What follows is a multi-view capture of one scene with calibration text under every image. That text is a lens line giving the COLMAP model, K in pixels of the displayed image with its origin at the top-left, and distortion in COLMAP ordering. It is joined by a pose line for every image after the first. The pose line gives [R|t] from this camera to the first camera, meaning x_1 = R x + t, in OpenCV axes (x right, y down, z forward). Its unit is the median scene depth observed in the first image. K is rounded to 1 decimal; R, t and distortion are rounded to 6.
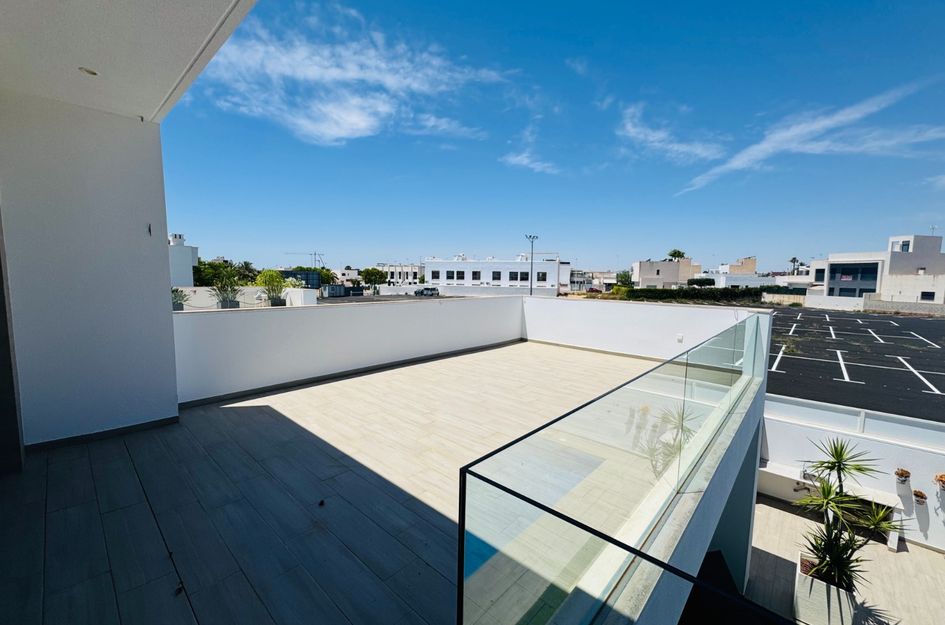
lens RADIAL K [[377.2, 0, 472.5], [0, 377.2, 312.5], [0, 0, 1]] dist [-0.002274, -0.000064]
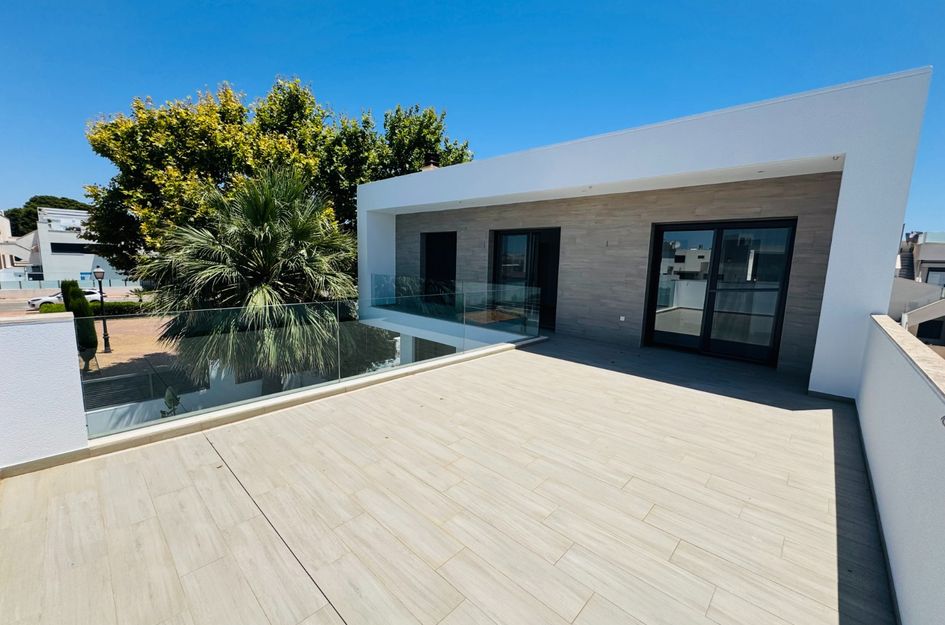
lens RADIAL K [[377.2, 0, 472.5], [0, 377.2, 312.5], [0, 0, 1]] dist [-0.002274, -0.000064]
pose [[-0.998861, -0.047123, 0.007543, 0.255230], [-0.044013, 0.970720, 0.236147, -0.171567], [-0.018450, 0.235546, -0.971688, 1.714885]]
